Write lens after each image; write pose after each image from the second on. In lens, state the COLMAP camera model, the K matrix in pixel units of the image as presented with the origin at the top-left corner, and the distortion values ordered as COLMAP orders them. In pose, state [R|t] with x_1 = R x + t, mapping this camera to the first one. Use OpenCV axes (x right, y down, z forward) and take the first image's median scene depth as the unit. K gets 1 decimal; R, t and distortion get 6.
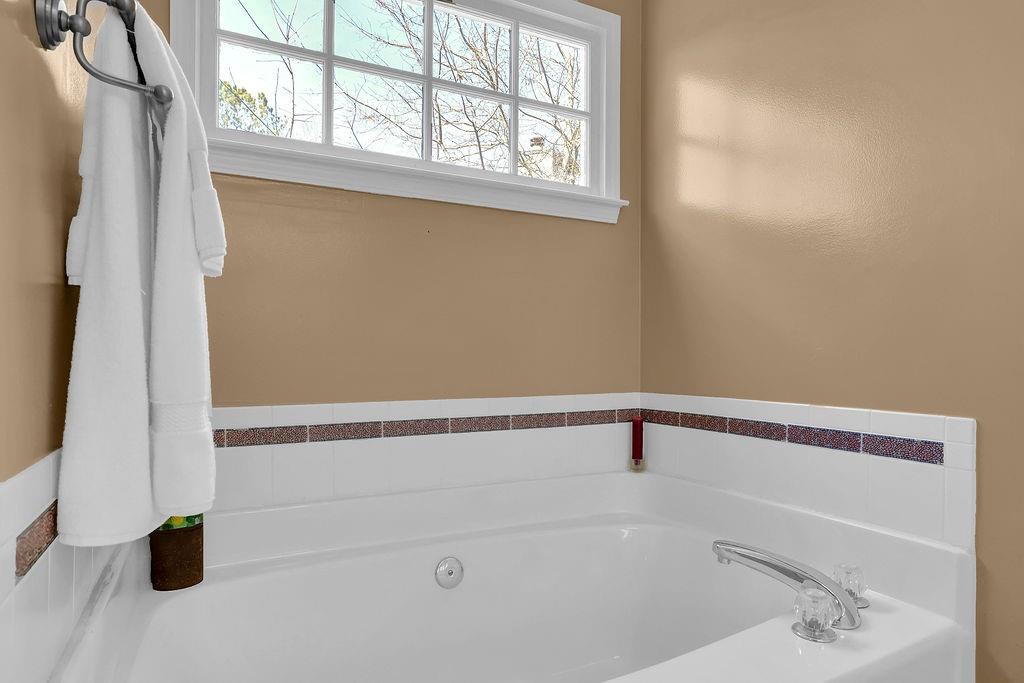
lens RADIAL K [[620.0, 0, 512.0], [0, 620.0, 337.9], [0, 0, 1]] dist [0.000718, 0.000639]
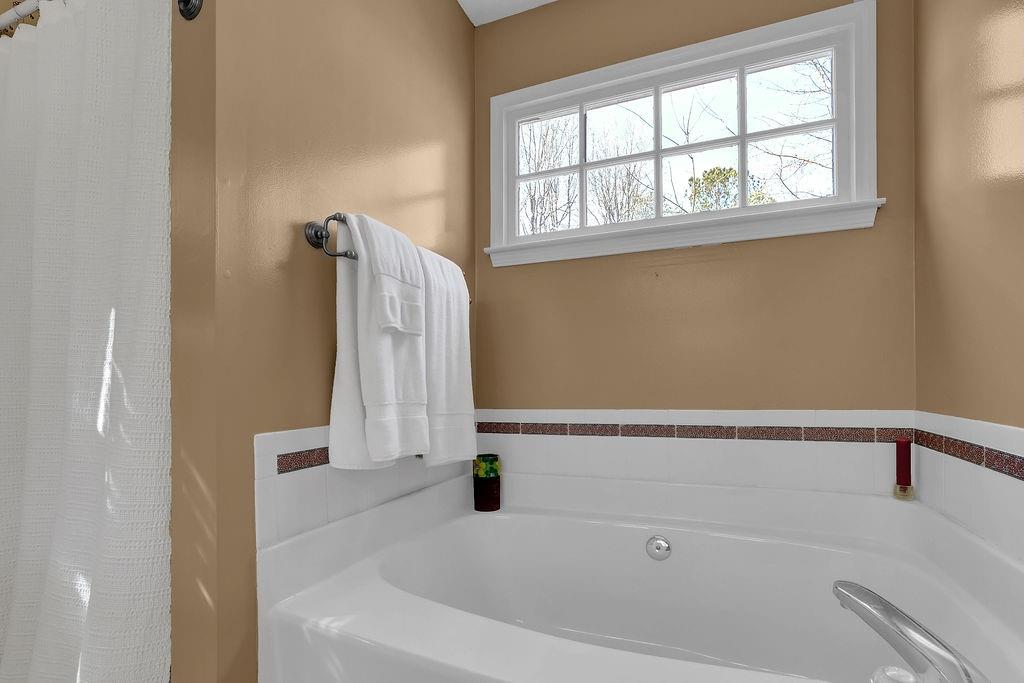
lens RADIAL K [[439.4, 0, 495.3], [0, 439.4, 367.5], [0, 0, 1]] dist [0.000076, 0.000198]
pose [[0.669977, -0.033189, -0.741639, 0.282869], [0.043889, 0.999024, -0.005060, 0.004548], [0.741083, -0.029160, 0.670780, 0.148473]]
